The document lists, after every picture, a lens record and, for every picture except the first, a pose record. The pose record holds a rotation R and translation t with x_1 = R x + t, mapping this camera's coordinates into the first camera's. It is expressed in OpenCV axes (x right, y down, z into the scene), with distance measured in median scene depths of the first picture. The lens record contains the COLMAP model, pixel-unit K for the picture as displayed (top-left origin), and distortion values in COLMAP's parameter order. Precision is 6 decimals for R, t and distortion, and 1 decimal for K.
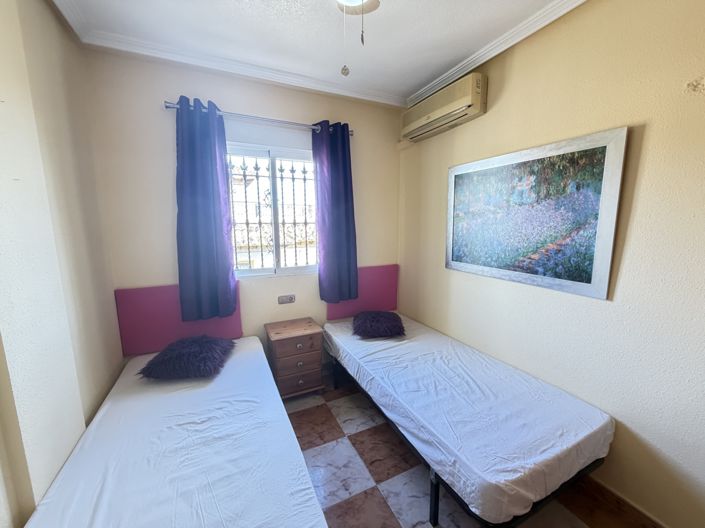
lens RADIAL K [[279.2, 0, 354.3], [0, 279.2, 261.8], [0, 0, 1]] dist [0.020674, -0.000086]
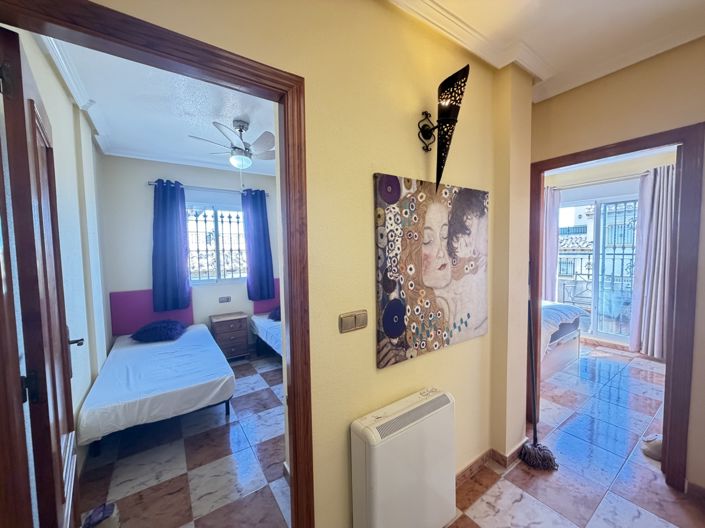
lens RADIAL K [[279.2, 0, 349.3], [0, 279.2, 264.2], [0, 0, 1]] dist [0.020674, -0.000086]
pose [[0.990738, -0.022303, 0.133942, 0.244811], [0.034618, 0.995310, -0.090331, 0.109829], [-0.131299, 0.094131, 0.986864, -0.657398]]
